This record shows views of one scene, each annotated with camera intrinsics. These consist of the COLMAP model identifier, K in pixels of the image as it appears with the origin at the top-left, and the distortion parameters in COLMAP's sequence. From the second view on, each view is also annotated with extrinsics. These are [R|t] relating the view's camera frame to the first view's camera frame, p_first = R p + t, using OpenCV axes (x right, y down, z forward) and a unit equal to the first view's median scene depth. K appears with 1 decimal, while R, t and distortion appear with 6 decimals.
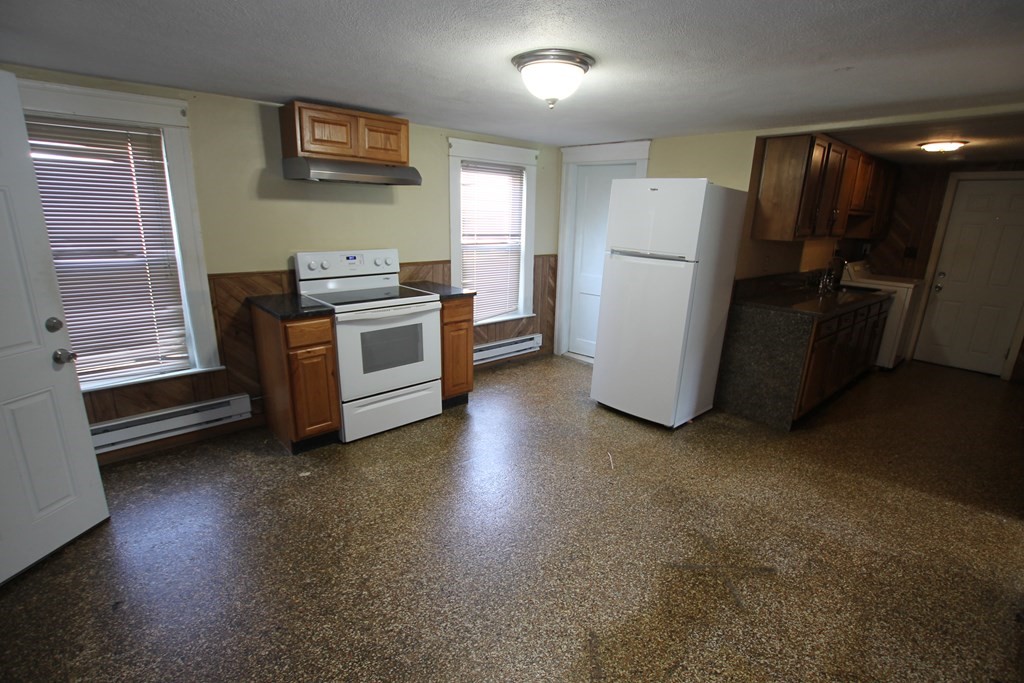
lens RADIAL K [[479.0, 0, 511.4], [0, 479.0, 352.3], [0, 0, 1]] dist [-0.034731, 0.004924]
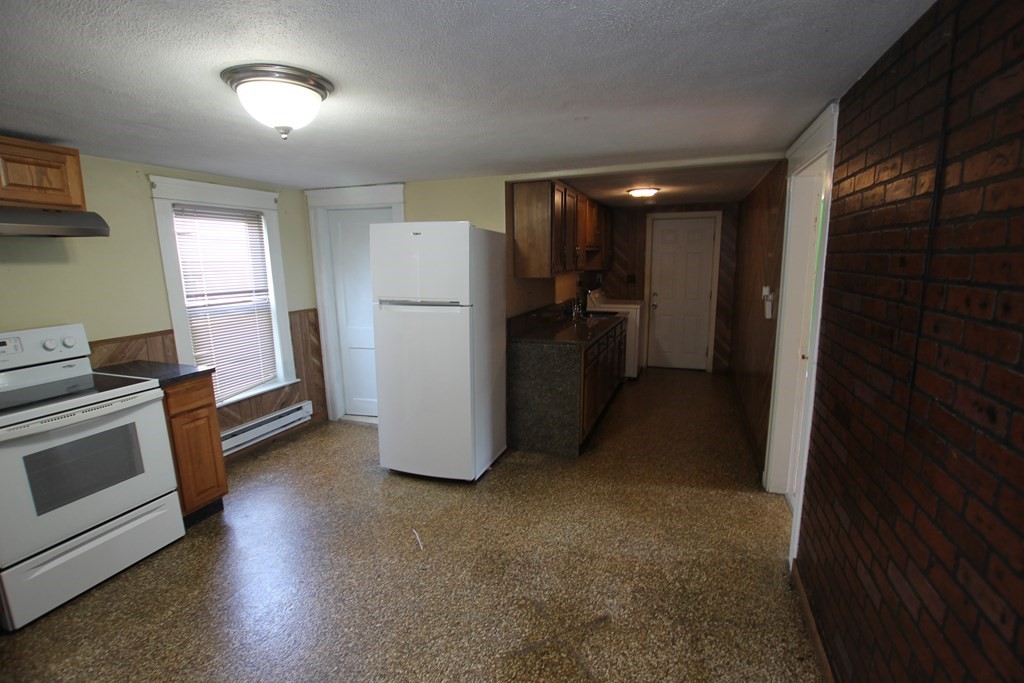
lens RADIAL K [[479.0, 0, 511.4], [0, 479.0, 352.3], [0, 0, 1]] dist [-0.034731, 0.004924]
pose [[0.883604, -0.128139, 0.450361, 0.010199], [0.165956, 0.985091, -0.045320, -0.035415], [-0.437839, 0.114785, 0.891696, 0.096872]]
